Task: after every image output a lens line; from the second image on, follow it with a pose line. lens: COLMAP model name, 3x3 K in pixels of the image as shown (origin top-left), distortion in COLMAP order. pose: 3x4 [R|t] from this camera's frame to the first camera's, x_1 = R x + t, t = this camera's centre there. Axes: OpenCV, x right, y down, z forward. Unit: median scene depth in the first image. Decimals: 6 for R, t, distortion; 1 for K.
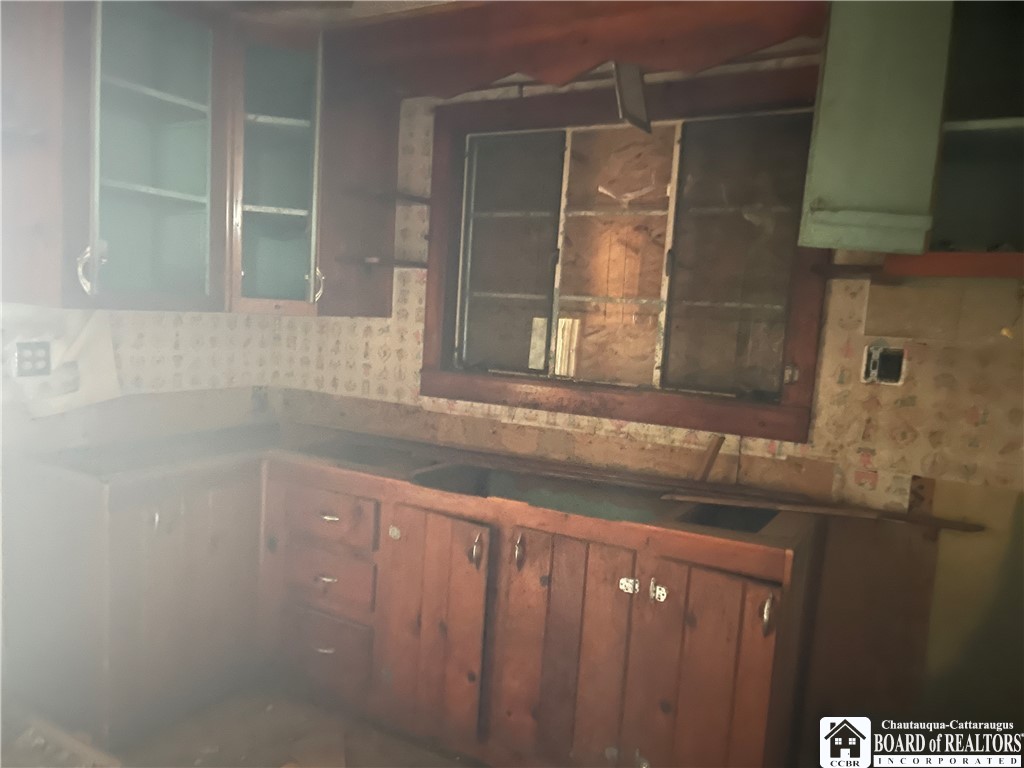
lens RADIAL K [[774.1, 0, 515.2], [0, 774.1, 391.1], [0, 0, 1]] dist [0.034701, -0.018116]
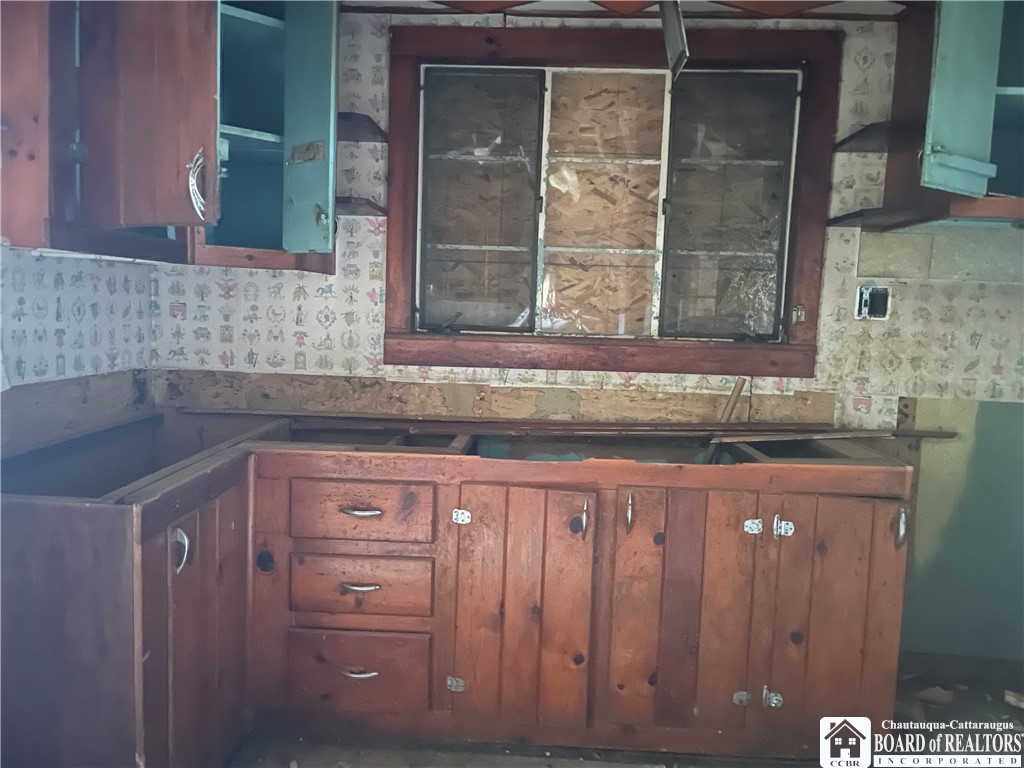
lens RADIAL K [[774.1, 0, 511.2], [0, 774.1, 379.7], [0, 0, 1]] dist [0.034701, -0.018116]
pose [[0.886946, -0.072051, 0.456219, -0.446854], [0.067959, 0.997365, 0.025395, 0.011714], [-0.456846, 0.008480, 0.889505, 0.194315]]
